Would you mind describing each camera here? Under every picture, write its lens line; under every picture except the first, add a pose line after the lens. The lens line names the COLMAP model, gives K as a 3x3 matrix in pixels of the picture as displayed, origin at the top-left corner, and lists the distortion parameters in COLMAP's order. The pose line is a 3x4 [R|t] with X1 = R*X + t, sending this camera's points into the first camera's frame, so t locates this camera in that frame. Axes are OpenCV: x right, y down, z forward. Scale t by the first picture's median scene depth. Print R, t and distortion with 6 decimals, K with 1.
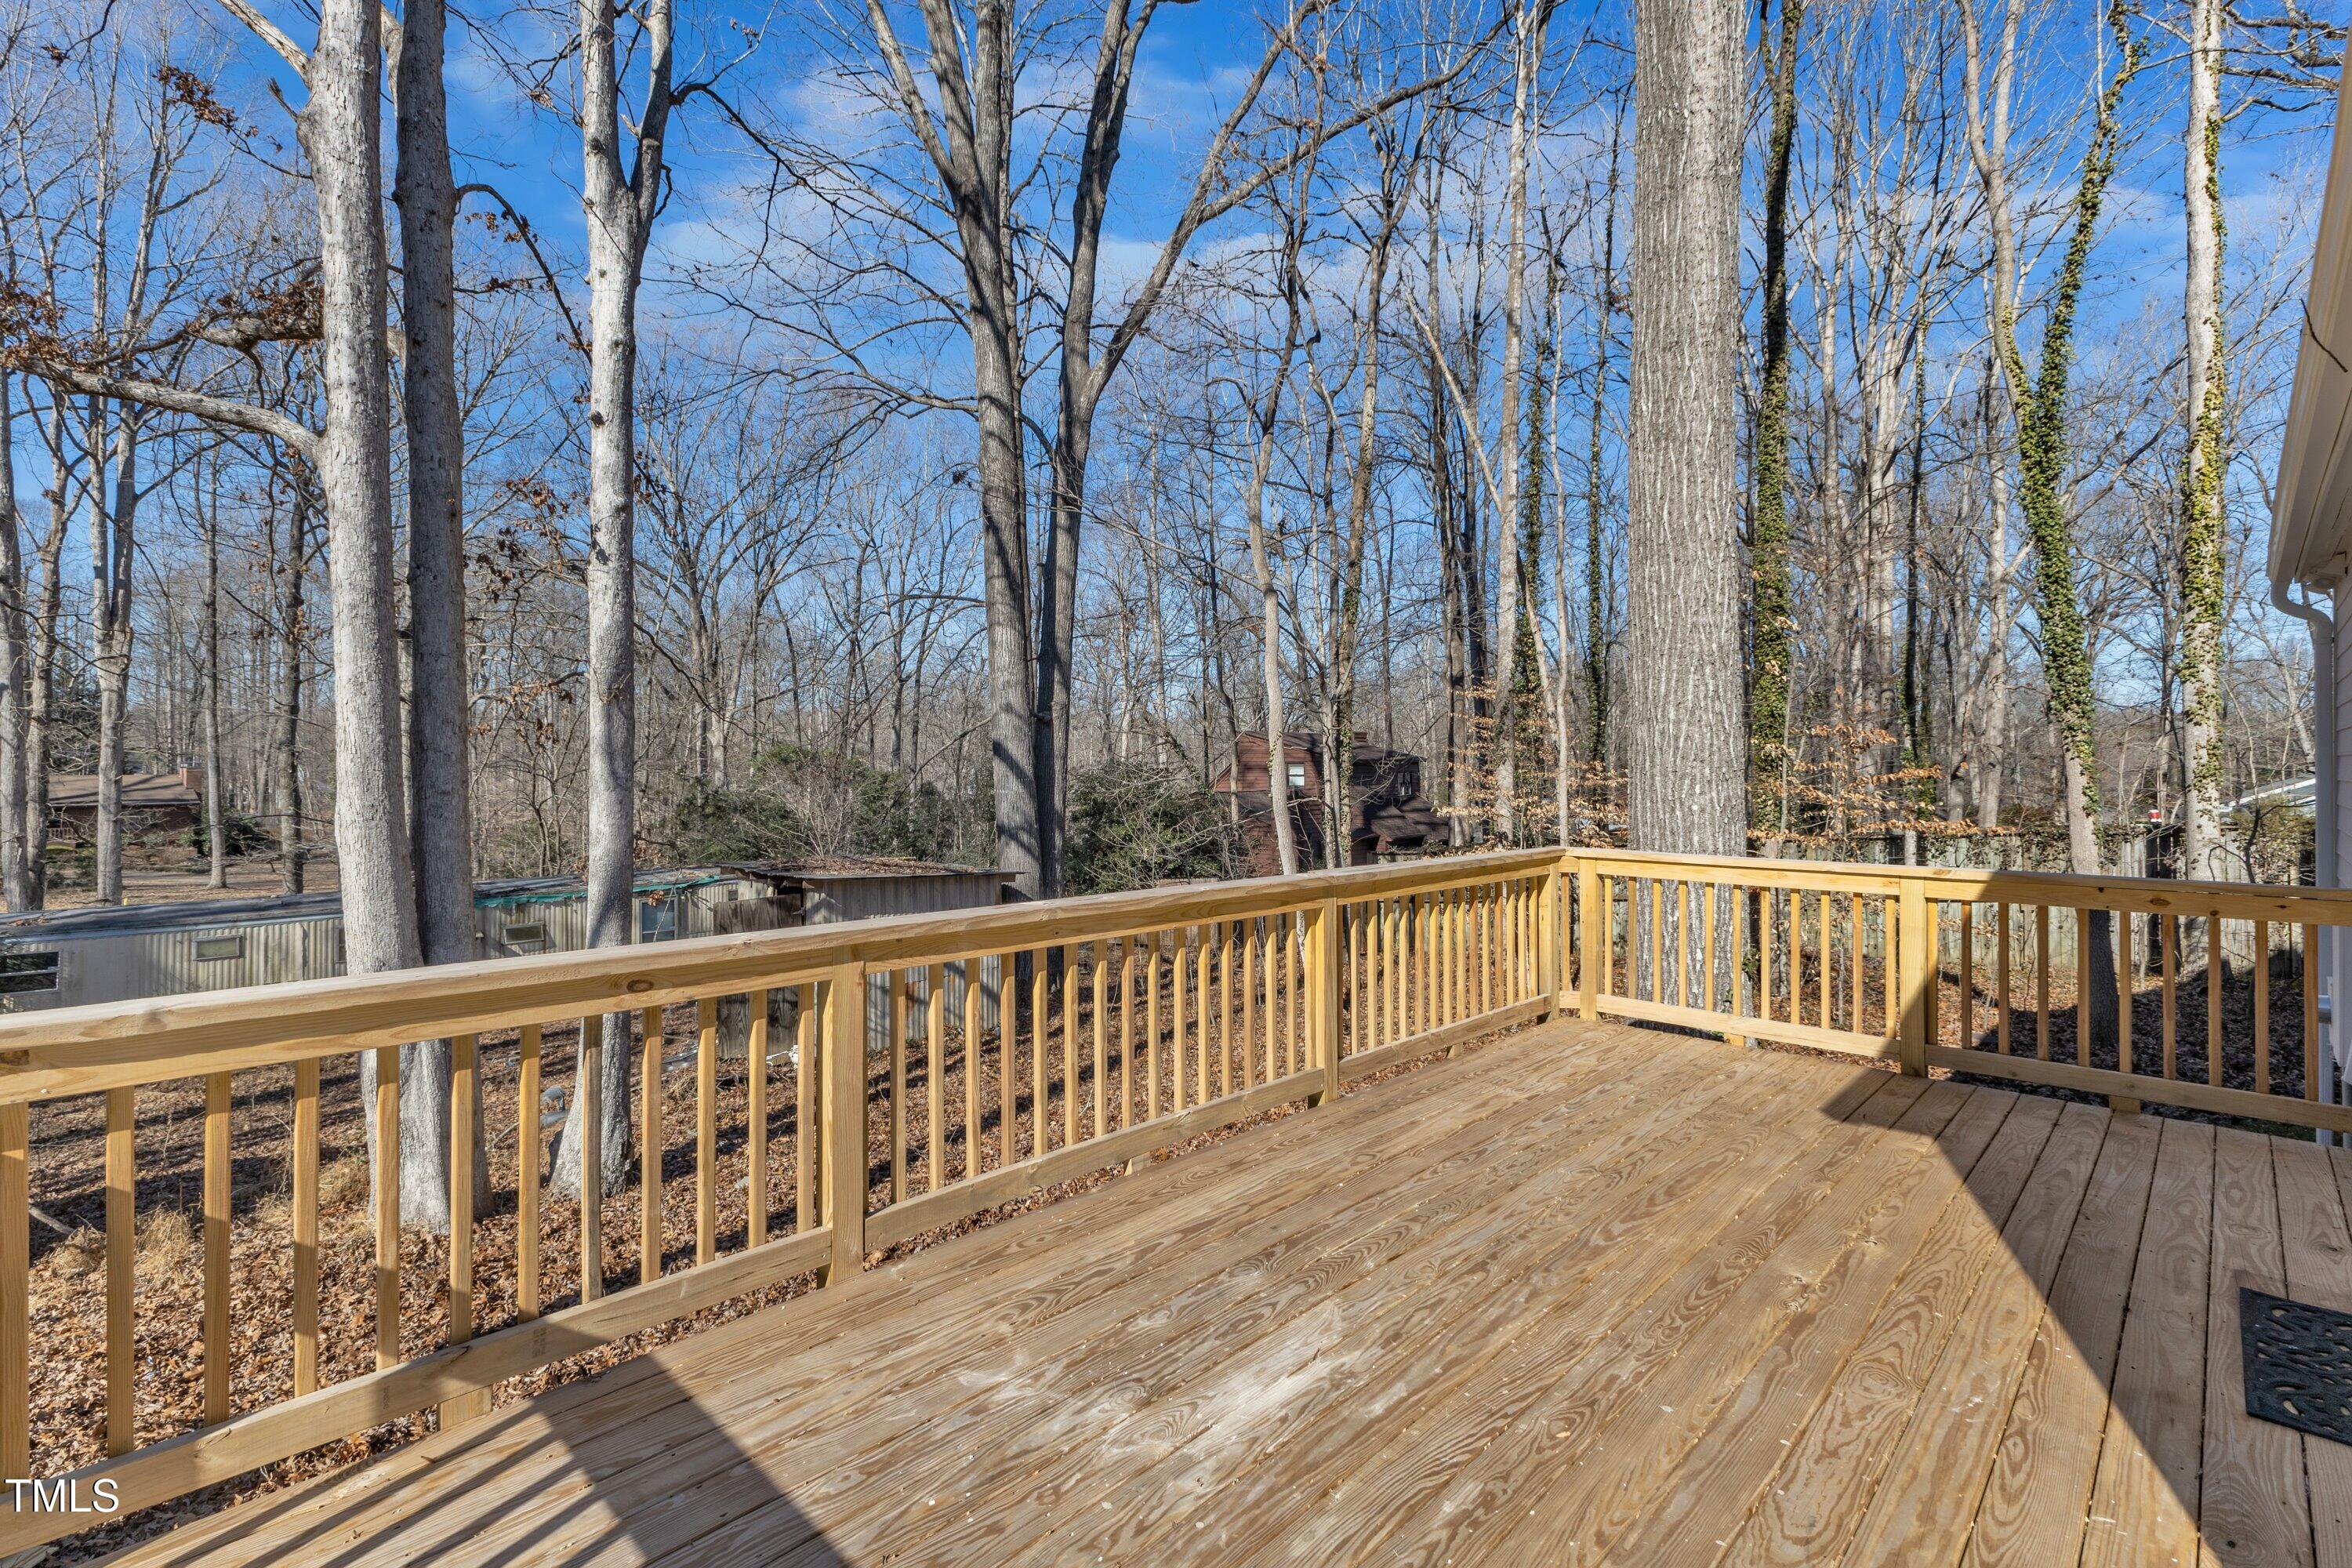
lens RADIAL K [[1058.2, 0, 1189.3], [0, 1058.2, 752.9], [0, 0, 1]] dist [0.004018, -0.000317]
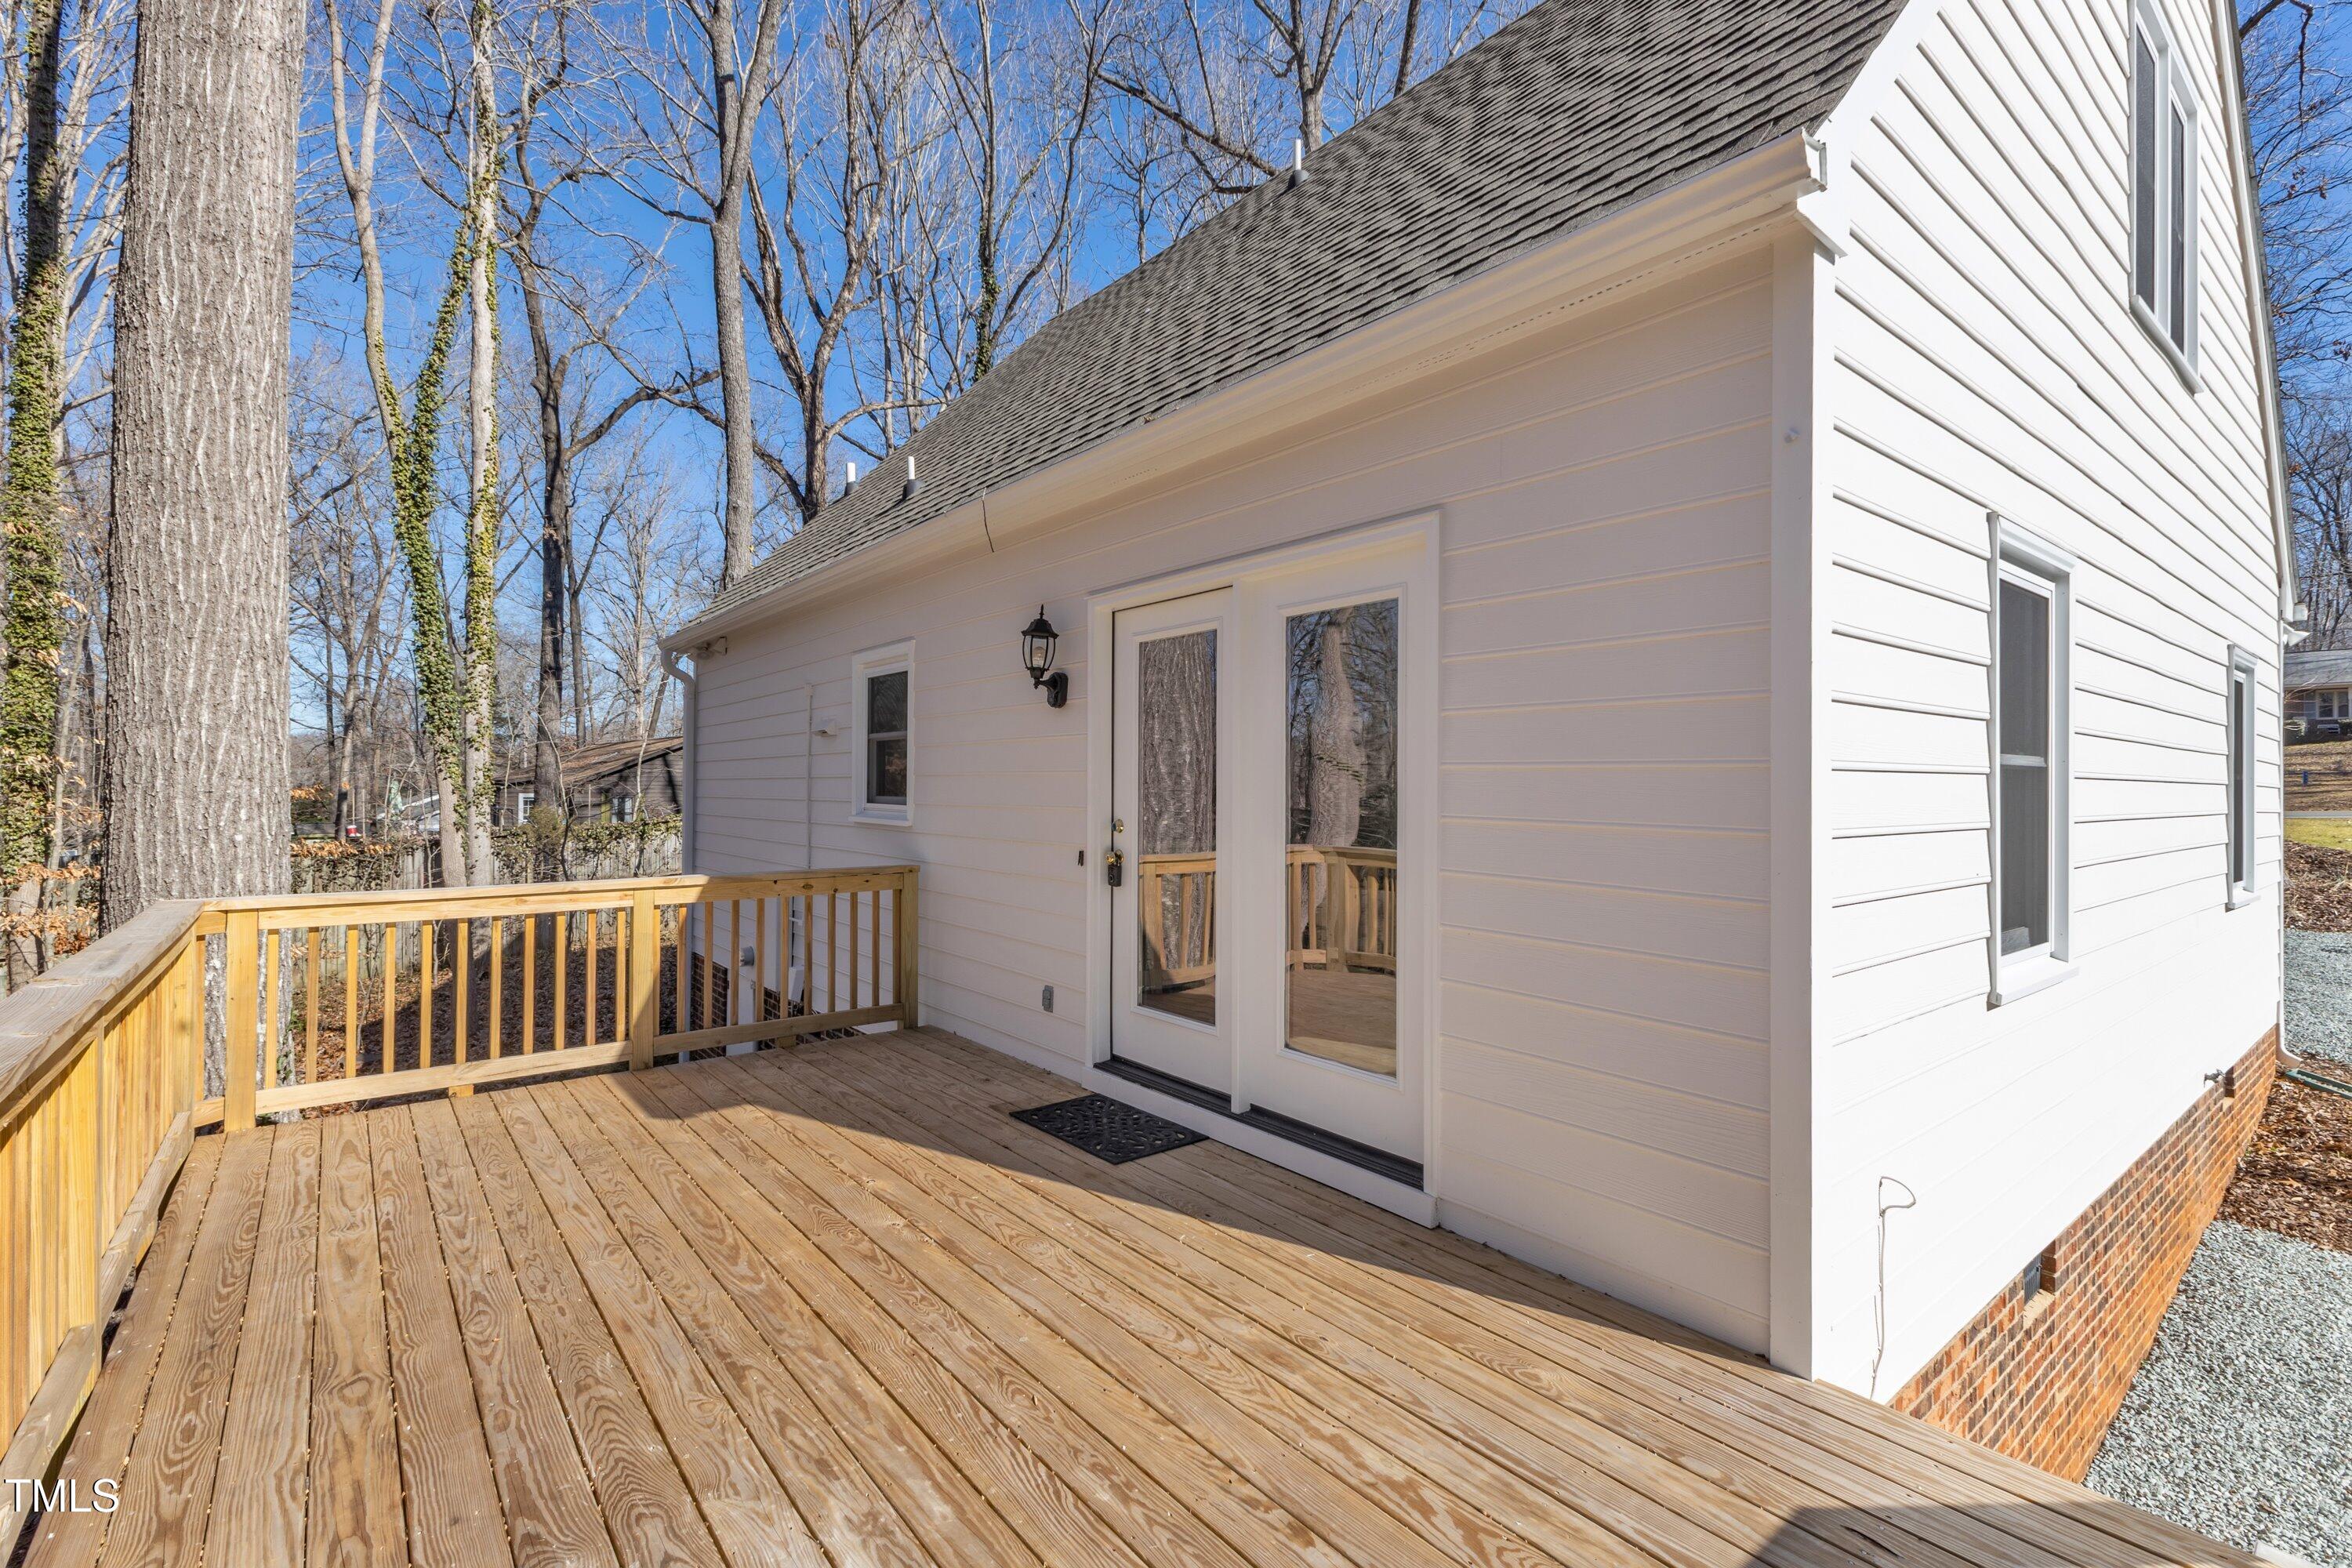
lens RADIAL K [[1028.2, 0, 1168.6], [0, 1028.2, 786.6], [0, 0, 1]] dist [0.006468, -0.002718]
pose [[0.128570, 0.002741, 0.991697, -0.196722], [-0.017680, 0.999844, -0.000471, 0.001477], [-0.991543, -0.017473, 0.128598, 0.210151]]
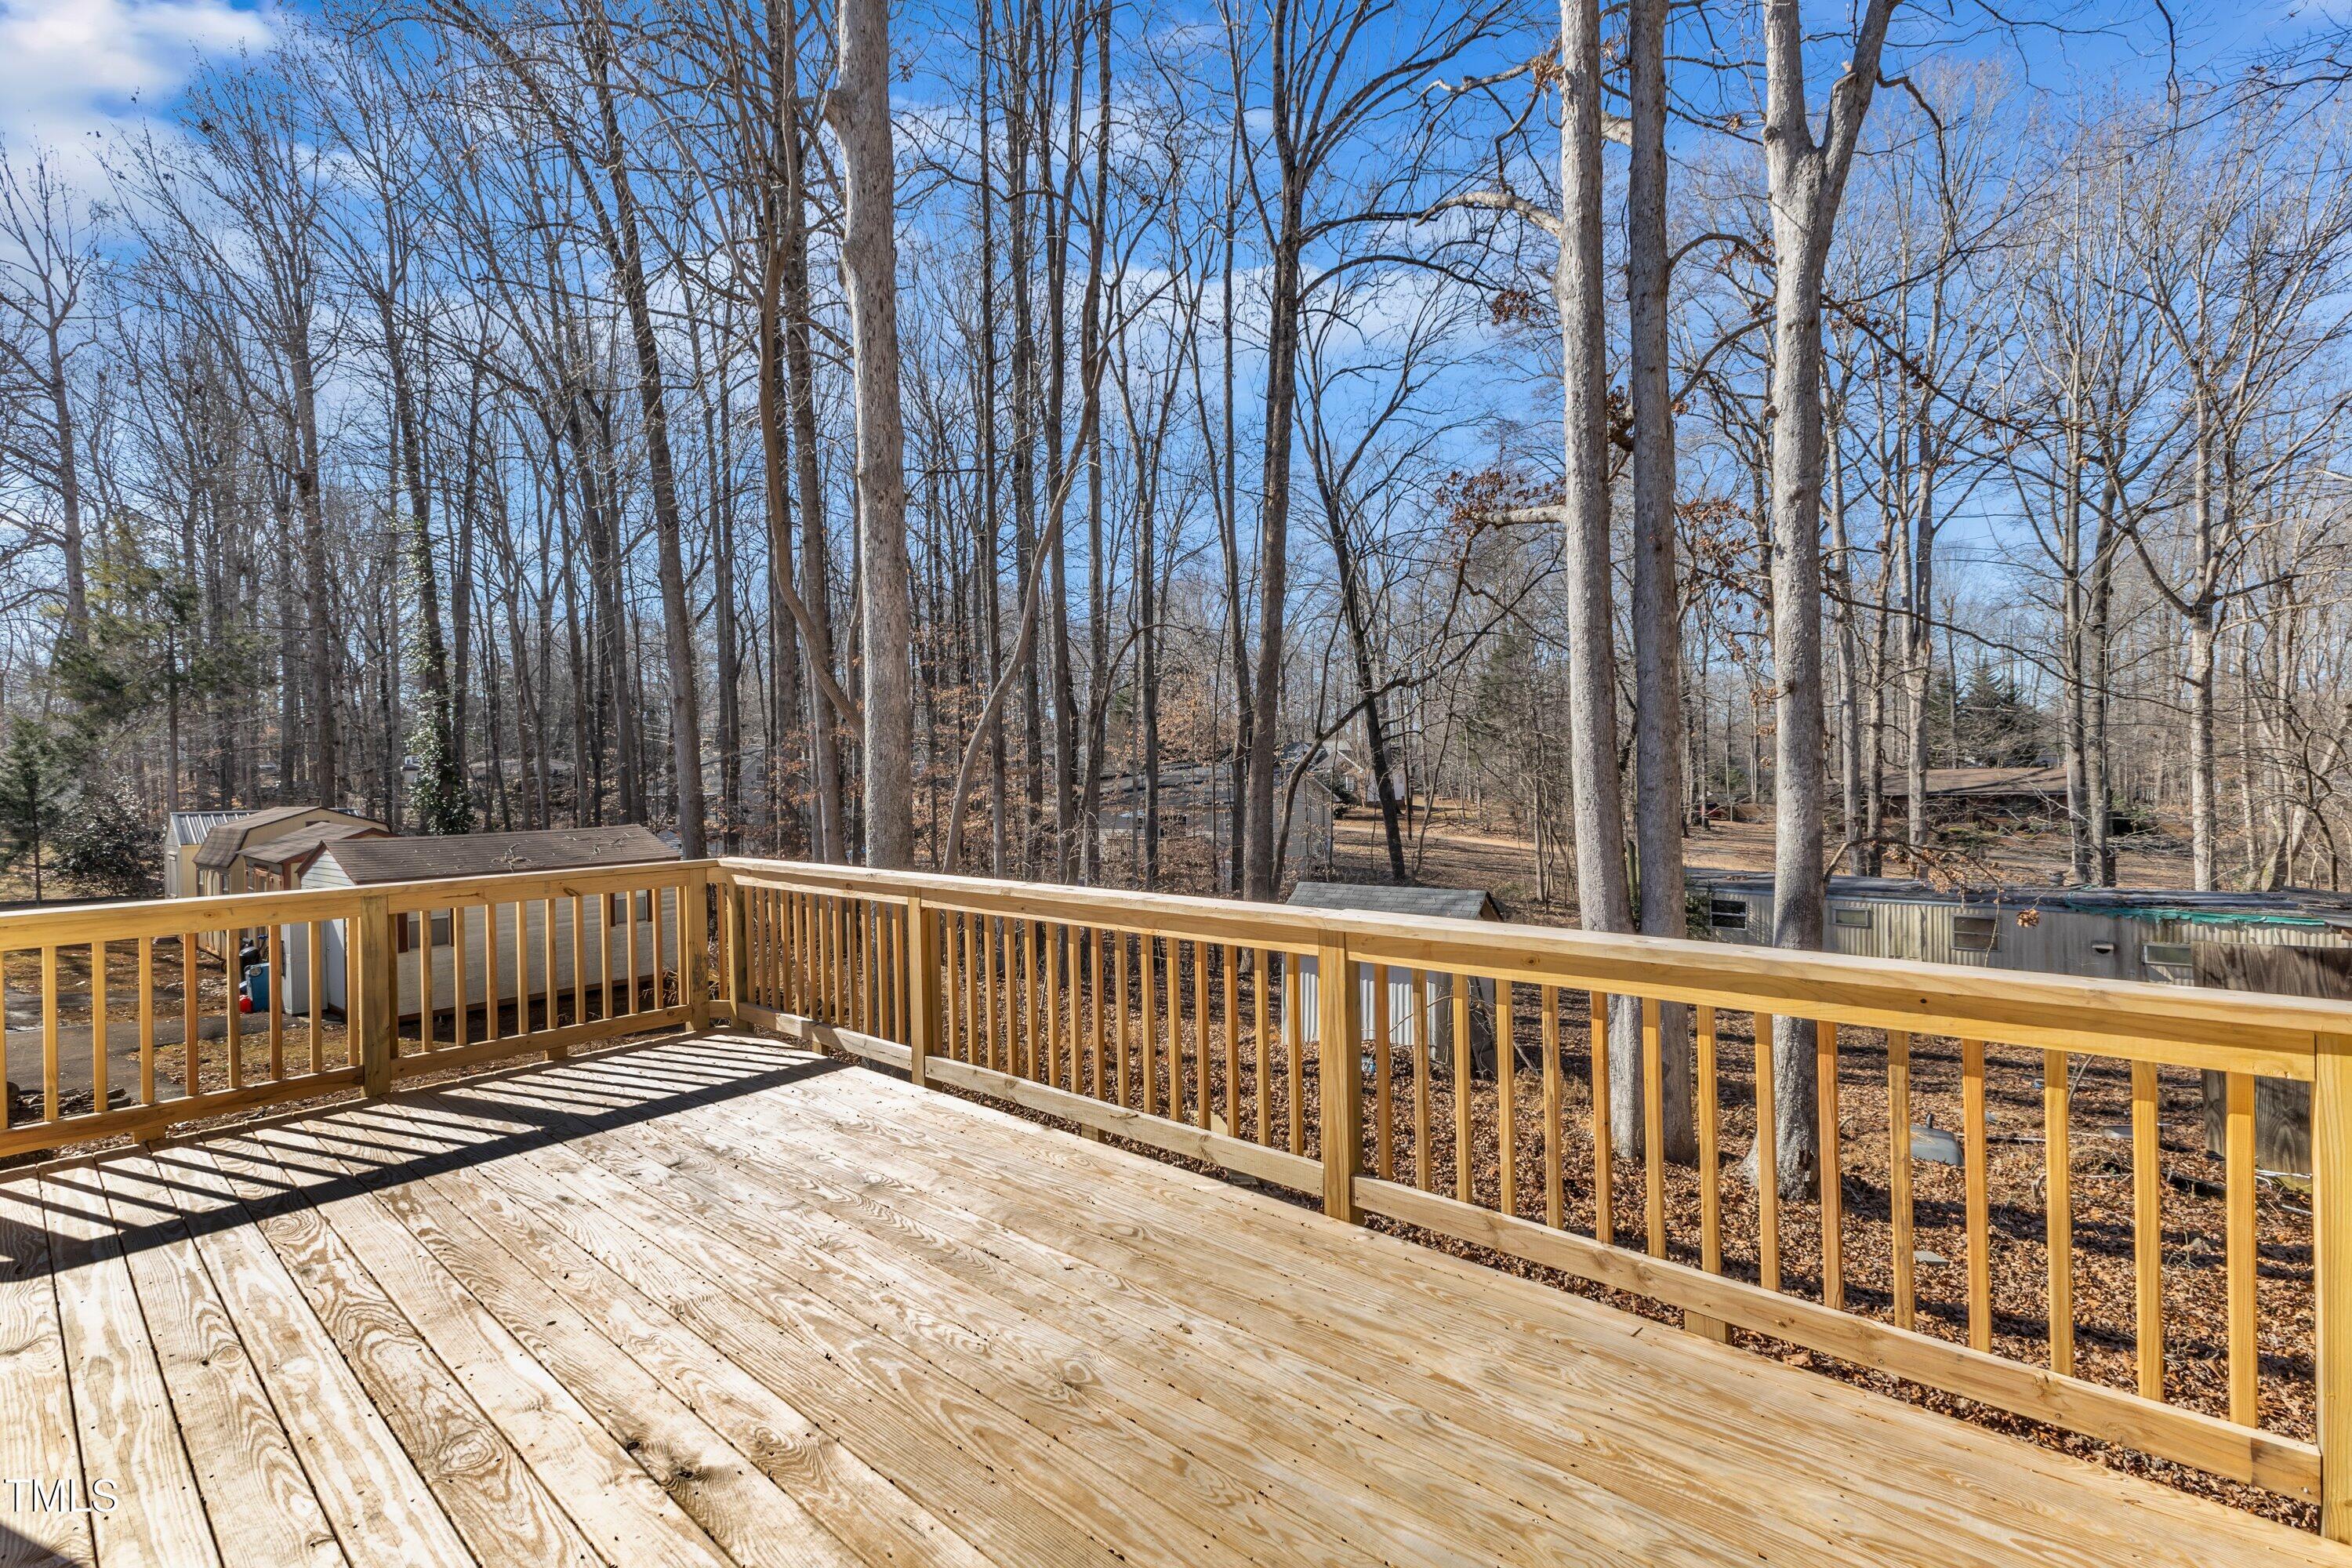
lens RADIAL K [[1028.2, 0, 1167.6], [0, 1028.2, 784.2], [0, 0, 1]] dist [0.006468, -0.002718]
pose [[0.055847, 0.007406, -0.998412, 0.493102], [0.030265, 0.999500, 0.009107, 0.006433], [0.997981, -0.030725, 0.055595, 0.492491]]
